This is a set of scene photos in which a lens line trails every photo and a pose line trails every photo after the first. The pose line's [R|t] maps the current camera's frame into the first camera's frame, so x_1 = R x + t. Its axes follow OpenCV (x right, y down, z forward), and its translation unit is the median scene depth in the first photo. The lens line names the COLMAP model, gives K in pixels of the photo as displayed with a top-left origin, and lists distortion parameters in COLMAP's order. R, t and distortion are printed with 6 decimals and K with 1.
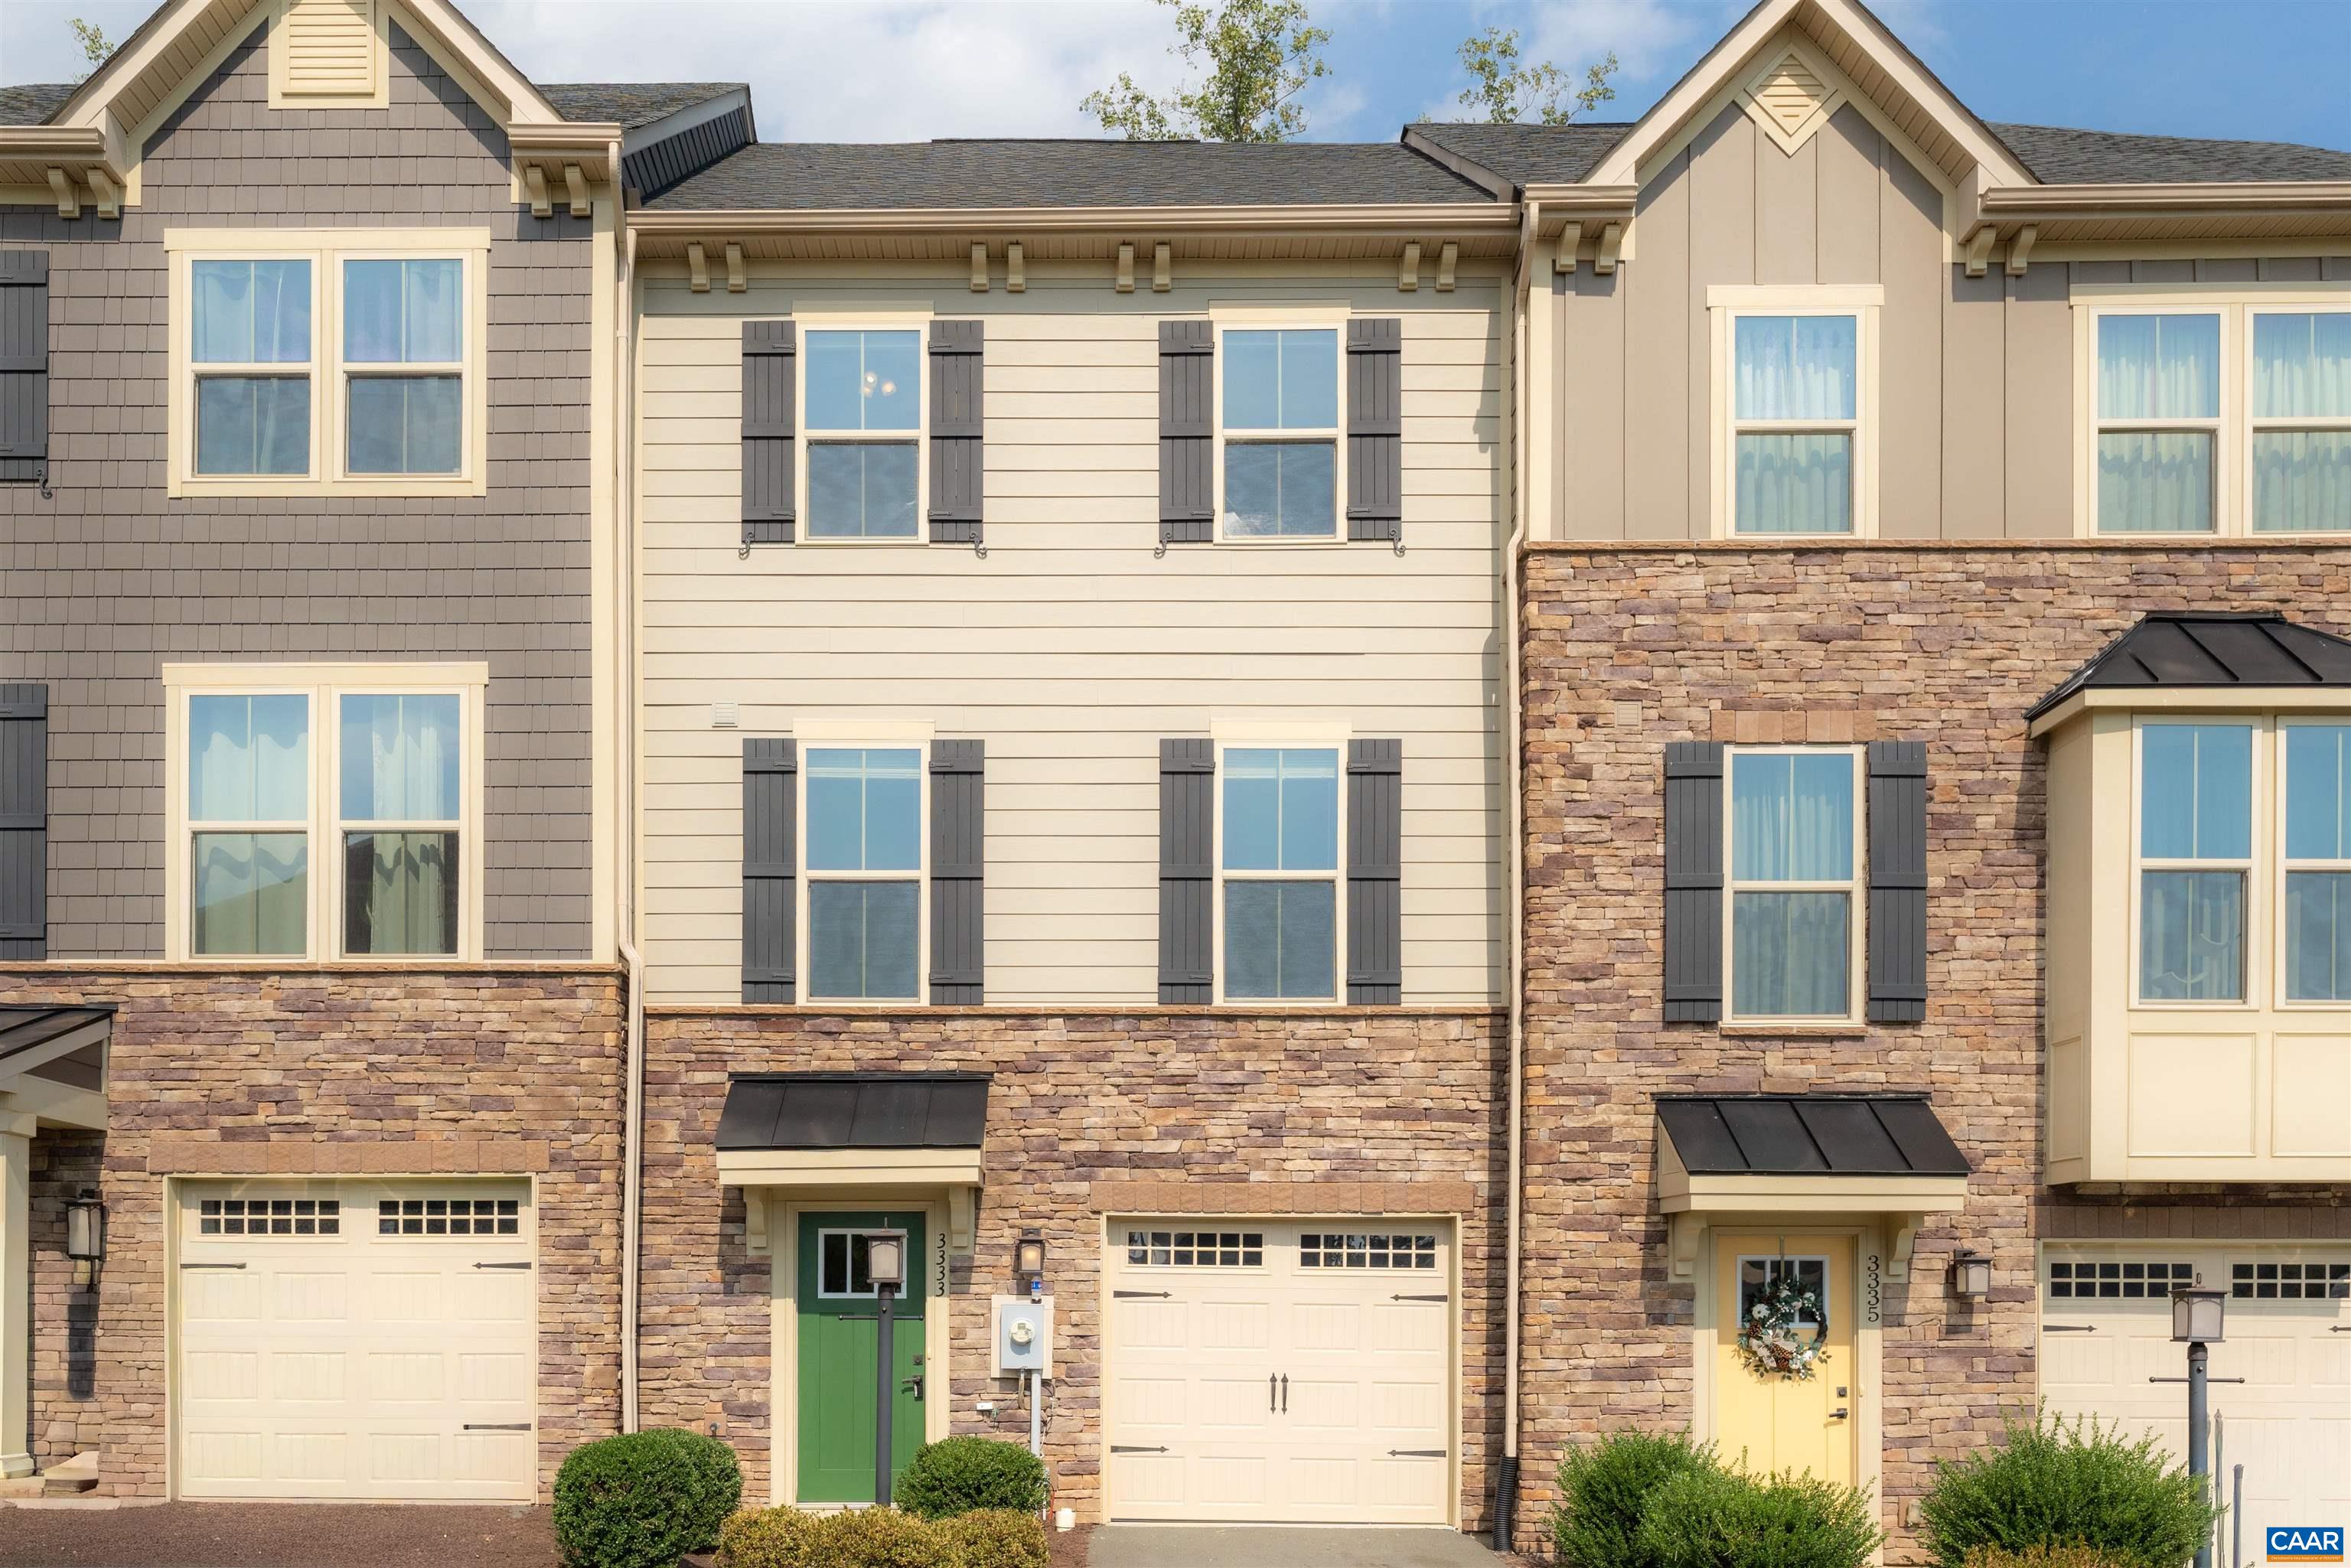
lens RADIAL K [[1636.0, 0, 1175.5], [0, 1636.0, 784.0], [0, 0, 1]] dist [-0.000076, -0.000313]
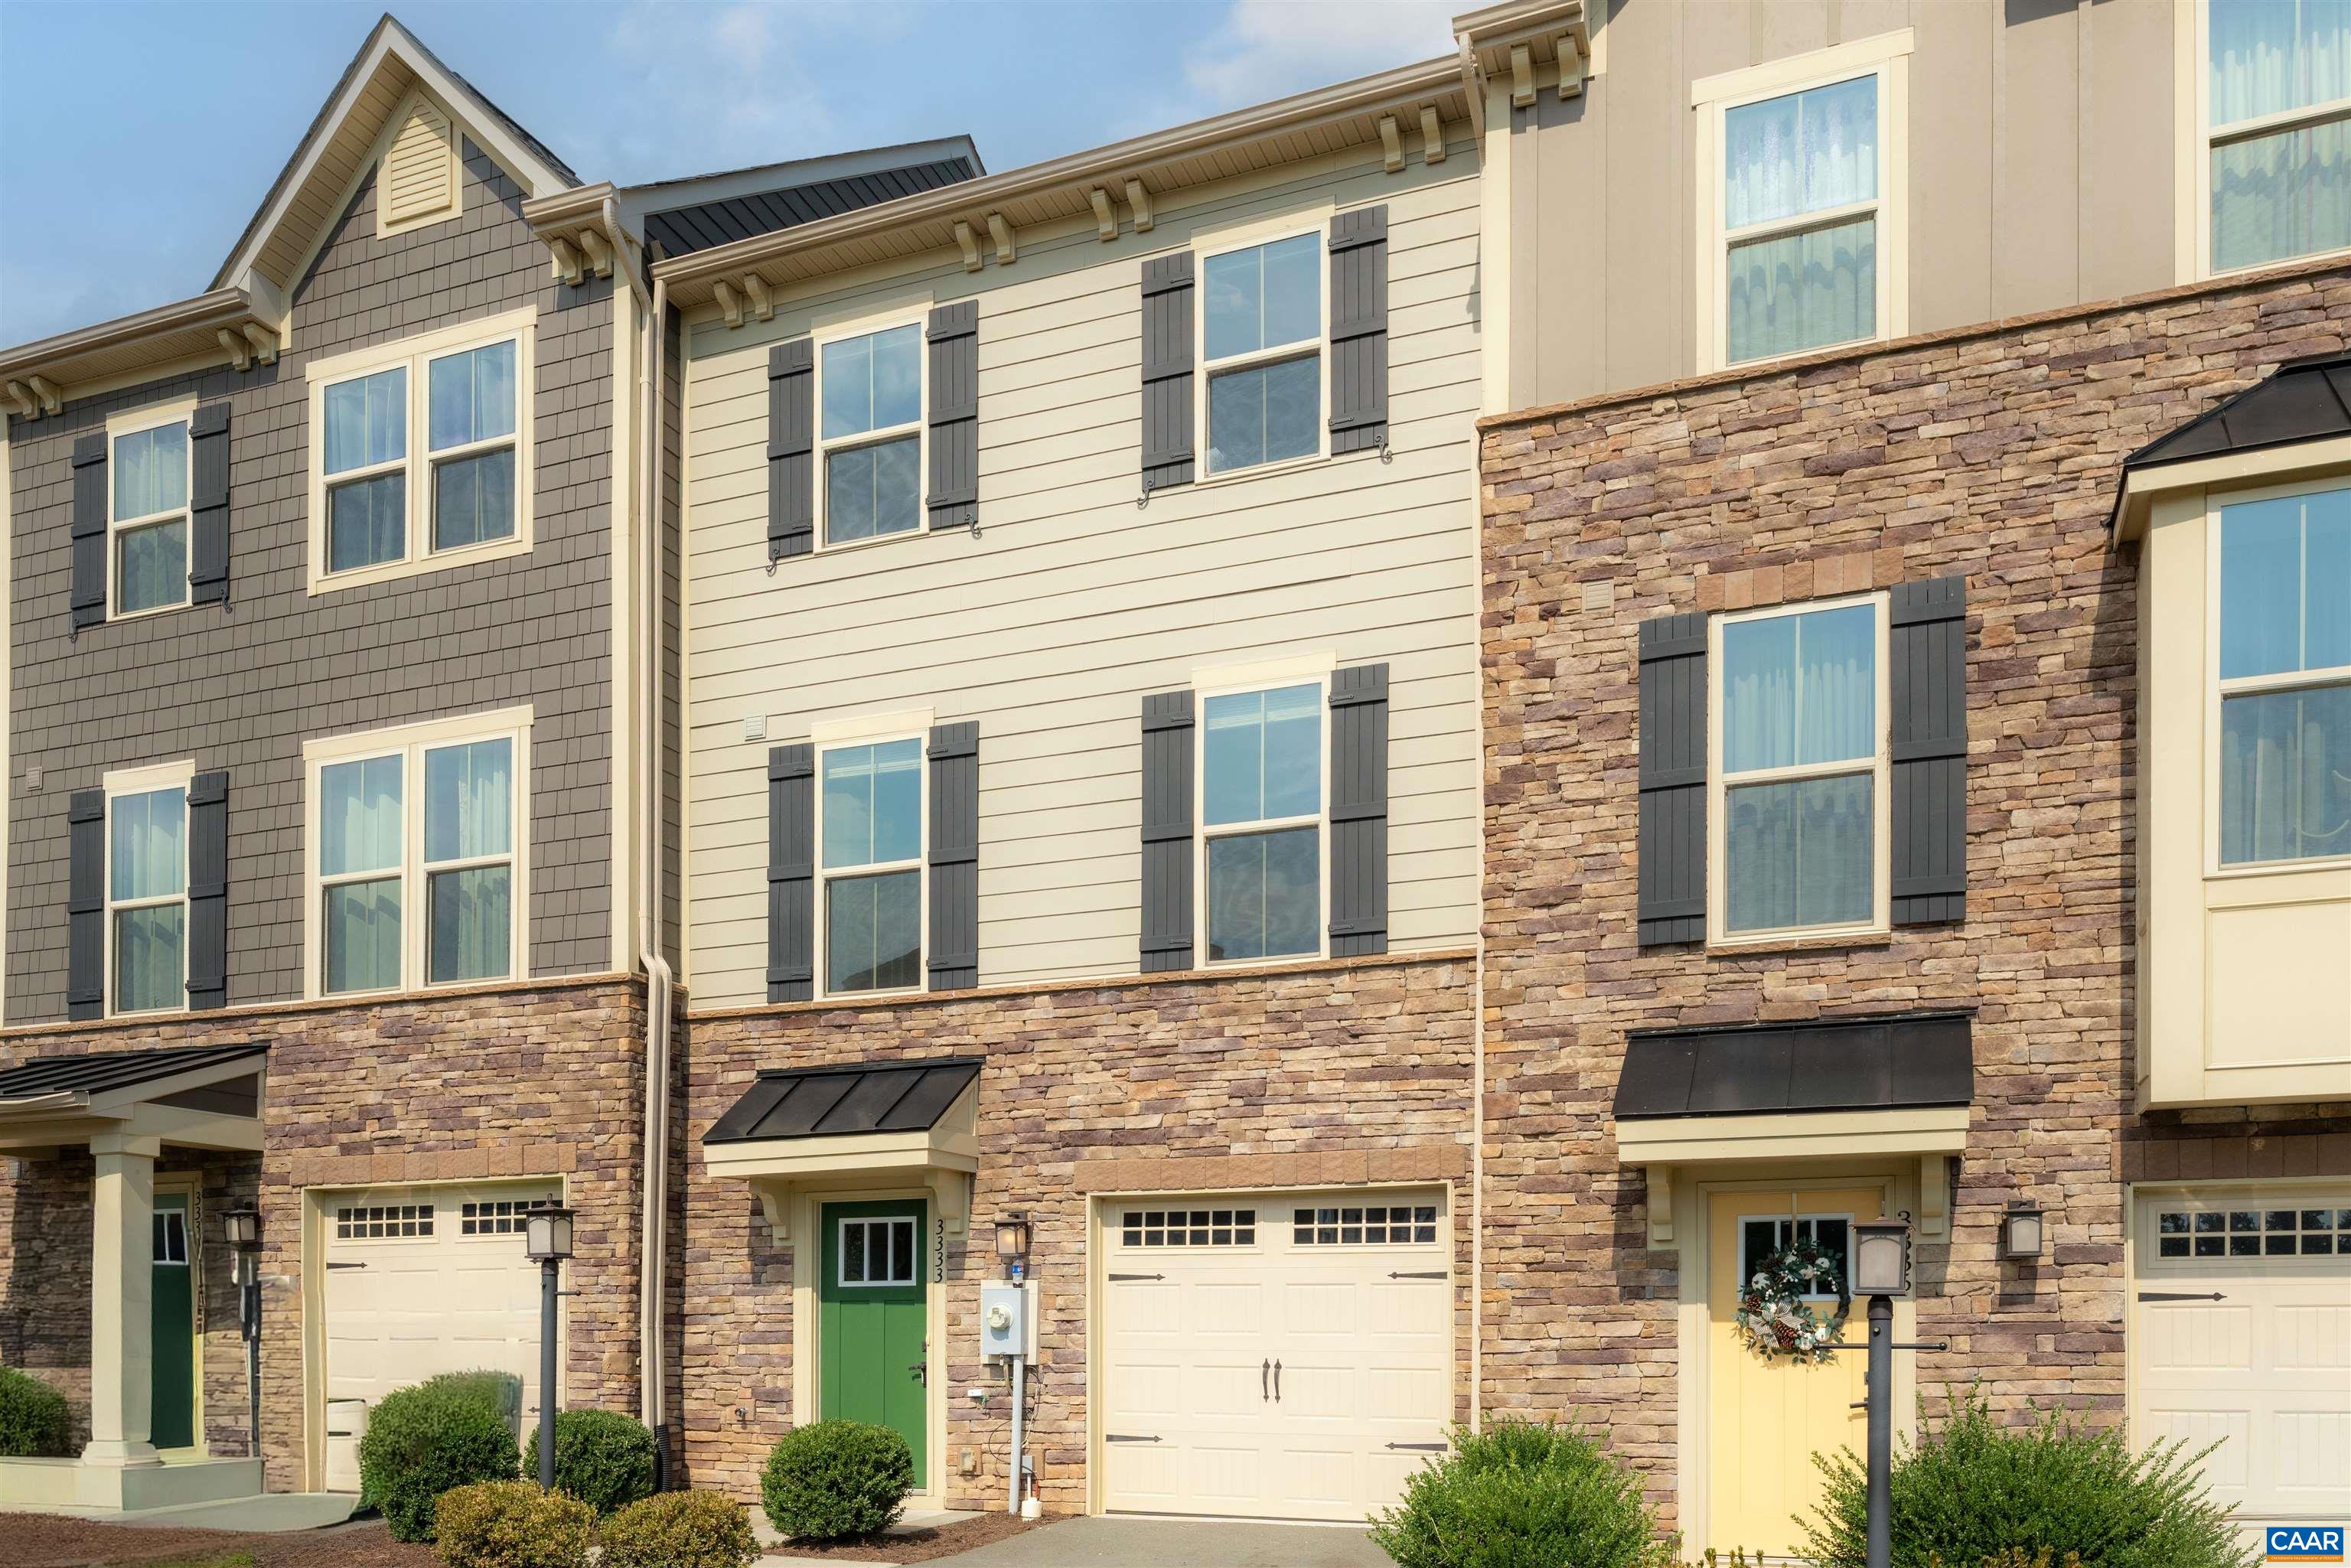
lens RADIAL K [[1616.7, 0, 1175.9], [0, 1616.7, 827.7], [0, 0, 1]] dist [-0.000459, 0.000764]
pose [[0.947106, -0.102358, -0.304159, 0.315358], [0.107717, 0.994181, 0.000843, 0.054243], [0.302303, -0.033562, 0.952621, 0.121498]]
